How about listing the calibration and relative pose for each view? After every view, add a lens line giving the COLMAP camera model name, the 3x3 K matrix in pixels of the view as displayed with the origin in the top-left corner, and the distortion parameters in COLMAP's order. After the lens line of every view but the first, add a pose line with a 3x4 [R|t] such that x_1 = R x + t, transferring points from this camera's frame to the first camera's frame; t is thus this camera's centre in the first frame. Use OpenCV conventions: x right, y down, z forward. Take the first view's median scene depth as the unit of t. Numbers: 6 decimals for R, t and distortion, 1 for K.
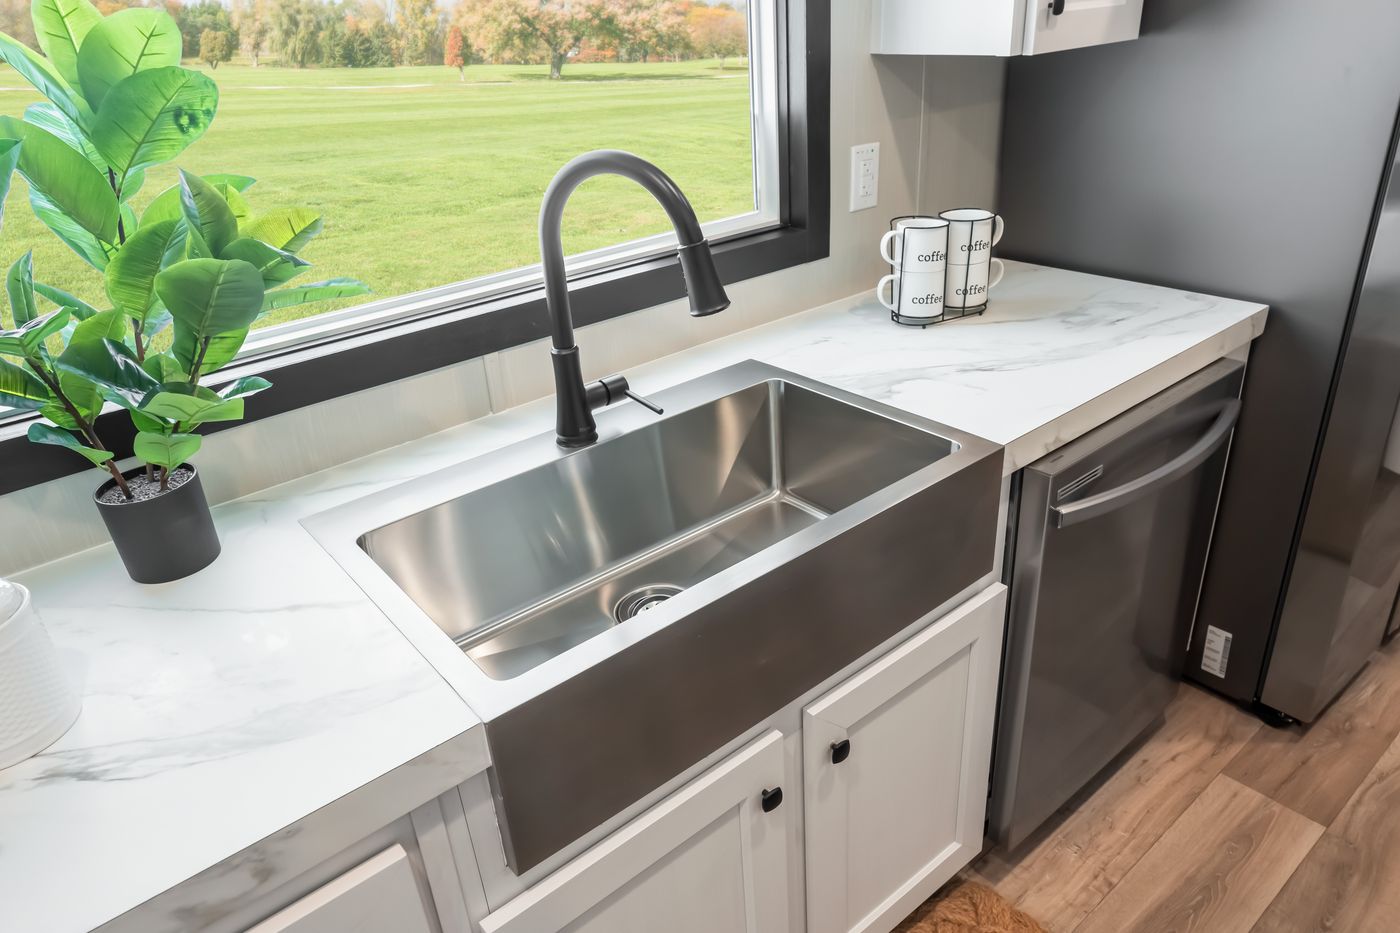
lens RADIAL K [[938.5, 0, 700.3], [0, 938.5, 464.1], [0, 0, 1]] dist [0.002554, 0.000139]
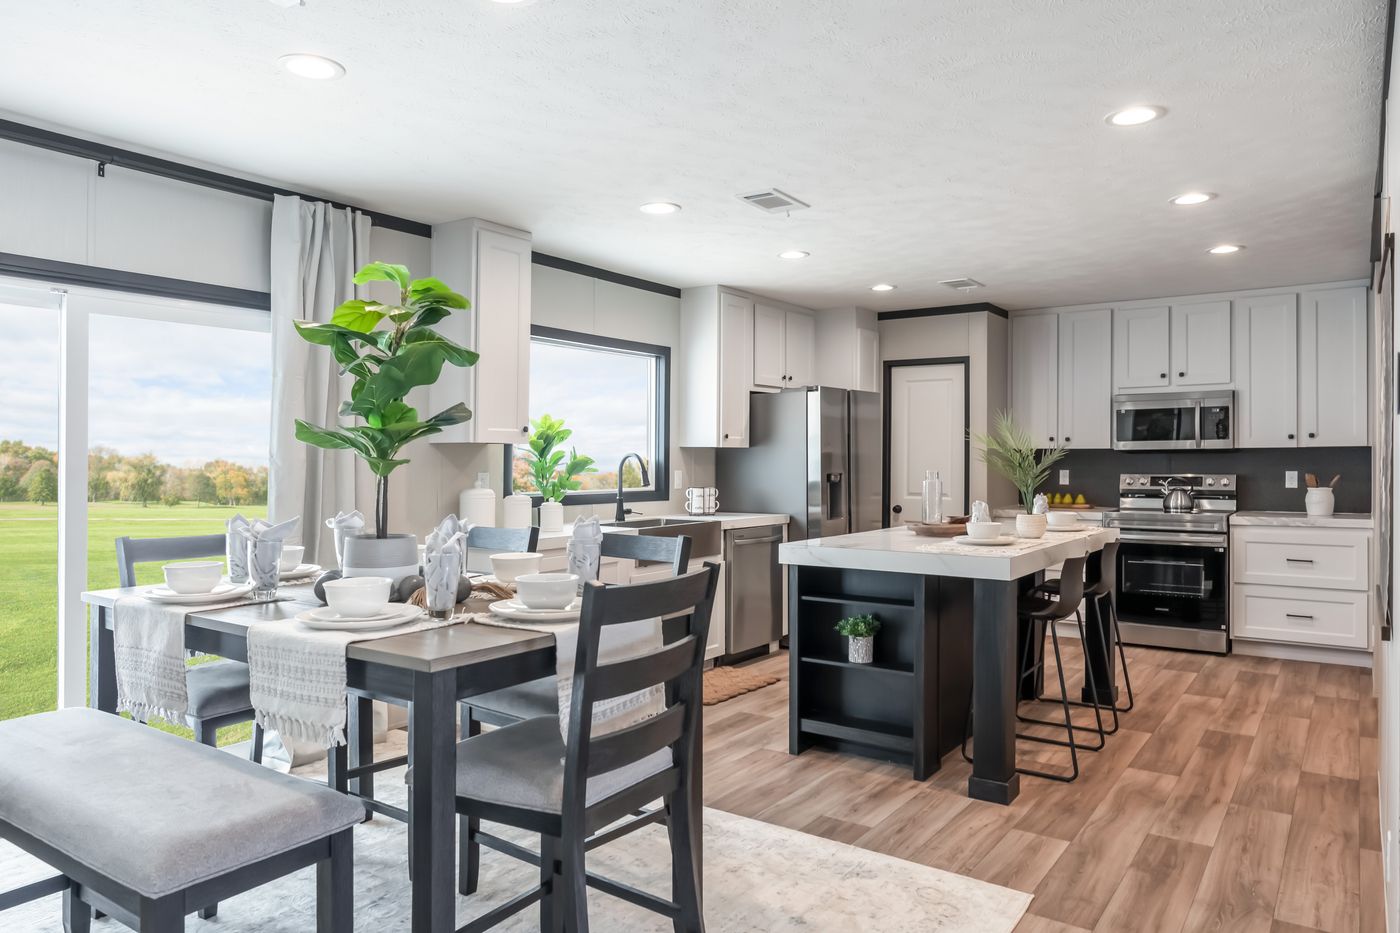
lens RADIAL K [[909.7, 0, 701.8], [0, 909.7, 468.5], [0, 0, 1]] dist [-0.005628, 0.000847]
pose [[0.961980, 0.060888, 0.266247, -0.685673], [0.063400, 0.898421, -0.434534, 1.203906], [-0.265660, 0.434893, 0.860403, -2.067277]]
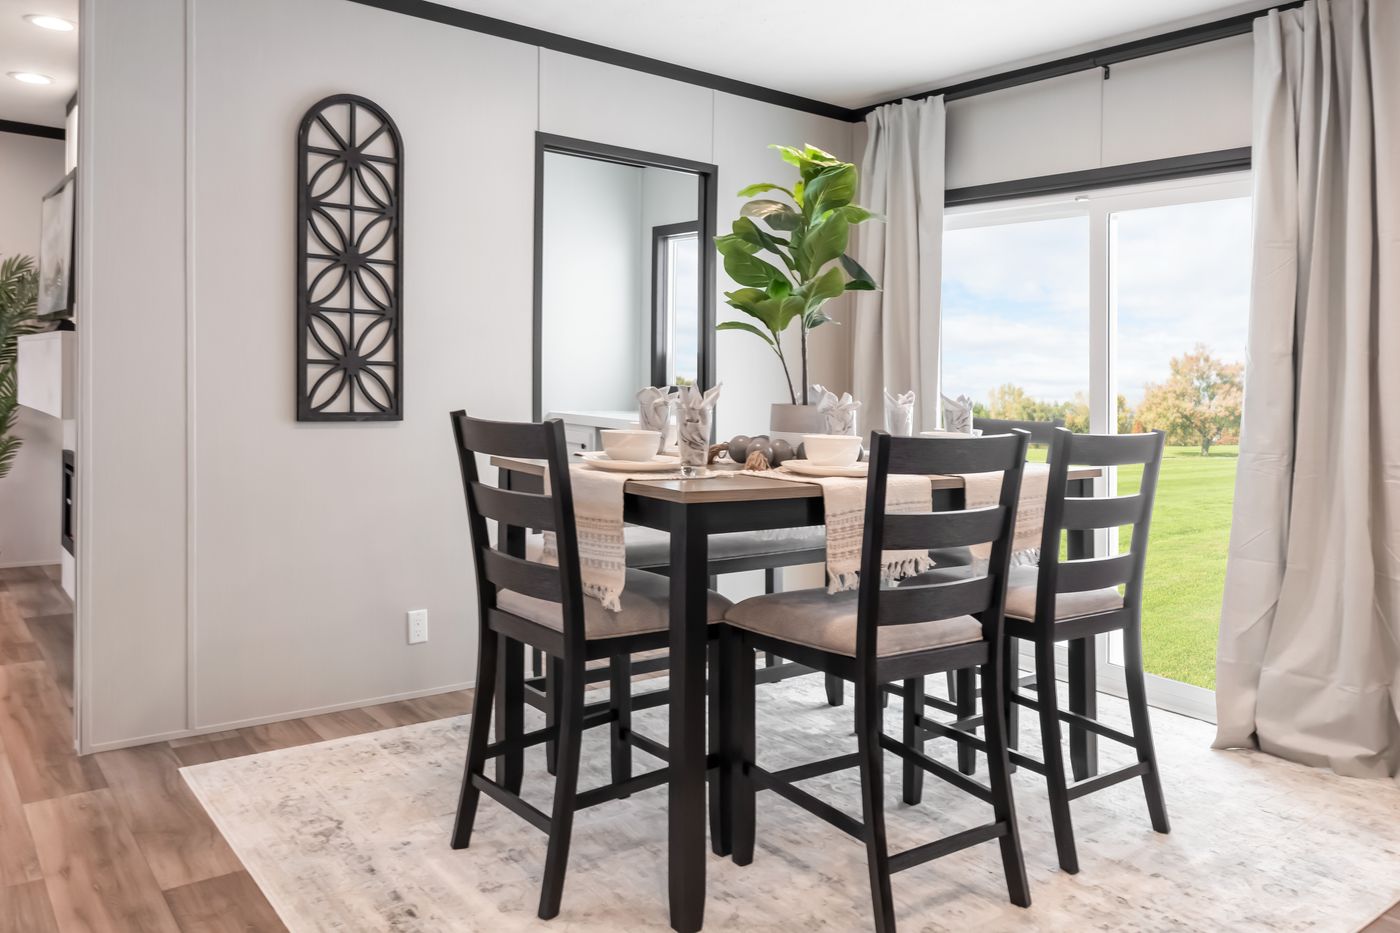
lens RADIAL K [[1078.4, 0, 699.6], [0, 1078.4, 339.8], [0, 0, 1]] dist [-0.010233, -0.007954]
pose [[-0.024275, 0.033921, -0.999130, 0.971607], [-0.471575, 0.880855, 0.041363, 0.569375], [0.881492, 0.472169, -0.005386, -0.864641]]
